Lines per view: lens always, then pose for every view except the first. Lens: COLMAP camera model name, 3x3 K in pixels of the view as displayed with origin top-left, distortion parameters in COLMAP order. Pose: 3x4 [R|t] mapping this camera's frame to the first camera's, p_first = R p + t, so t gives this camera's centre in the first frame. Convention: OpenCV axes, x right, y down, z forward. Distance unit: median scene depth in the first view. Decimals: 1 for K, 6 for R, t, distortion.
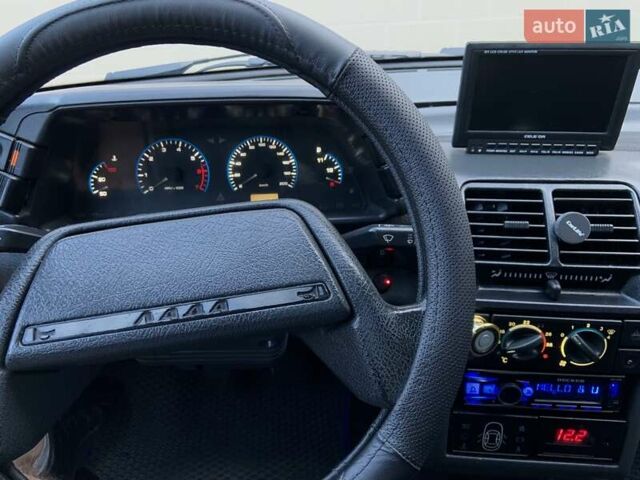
lens RADIAL K [[476.6, 0, 340.5], [0, 476.6, 239.9], [0, 0, 1]] dist [0.074422, -0.072510]
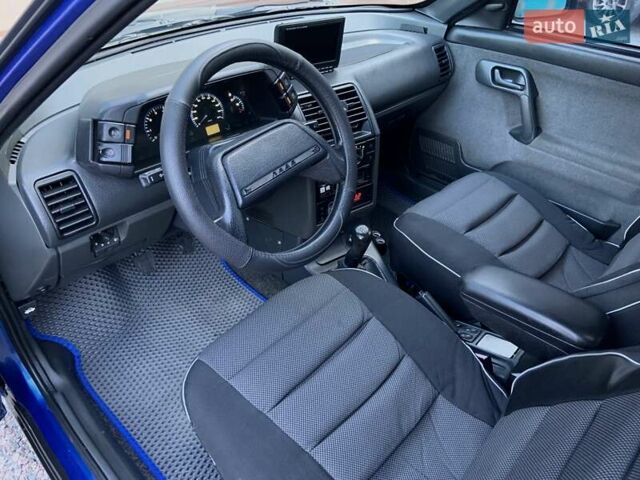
lens RADIAL K [[476.6, 0, 317.5], [0, 476.6, 241.9], [0, 0, 1]] dist [0.074422, -0.072510]
pose [[0.741179, -0.374988, 0.556810, -1.055799], [0.250786, 0.924057, 0.288489, -0.113330], [-0.622704, -0.074182, 0.778933, -0.716150]]
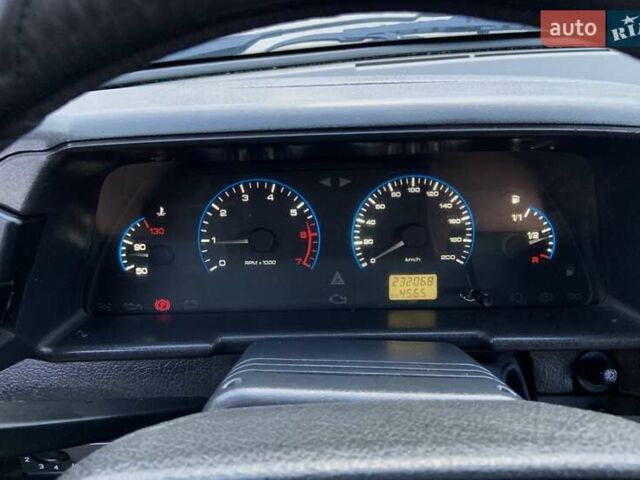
lens RADIAL K [[476.6, 0, 319.5], [0, 476.6, 237.2], [0, 0, 1]] dist [0.074422, -0.072510]
pose [[0.998603, 0.022716, -0.047703, -0.247493], [-0.020285, 0.998501, 0.050837, -0.169479], [0.048786, -0.049798, 0.997567, 0.428175]]
